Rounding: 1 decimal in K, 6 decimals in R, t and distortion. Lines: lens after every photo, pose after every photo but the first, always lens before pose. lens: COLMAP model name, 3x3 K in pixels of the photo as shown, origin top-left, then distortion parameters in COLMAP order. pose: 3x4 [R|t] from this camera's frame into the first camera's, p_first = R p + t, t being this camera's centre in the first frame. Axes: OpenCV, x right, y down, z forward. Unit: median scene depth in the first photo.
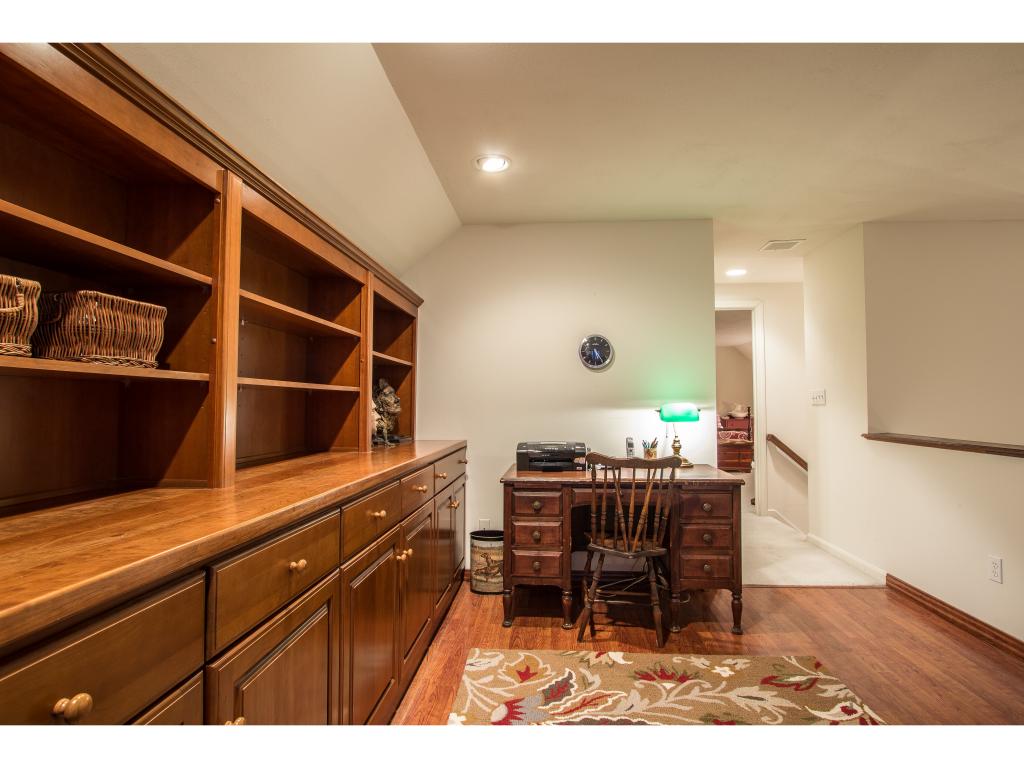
lens RADIAL K [[556.5, 0, 512.0], [0, 556.5, 384.0], [0, 0, 1]] dist [0.000921, 0.000291]
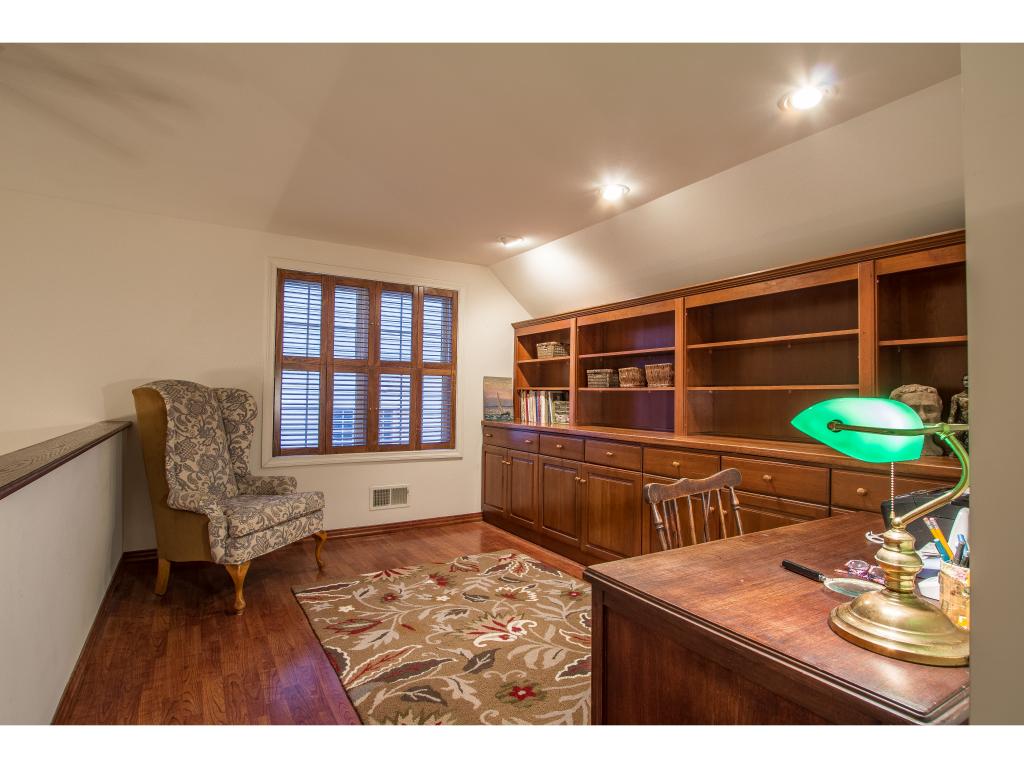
lens RADIAL K [[556.5, 0, 512.0], [0, 556.5, 384.0], [0, 0, 1]] dist [0.000921, 0.000291]
pose [[-0.822408, -0.016985, -0.568645, 1.331052], [0.014504, 0.998603, -0.050804, 0.080064], [0.568714, -0.050030, -0.821013, 2.464732]]
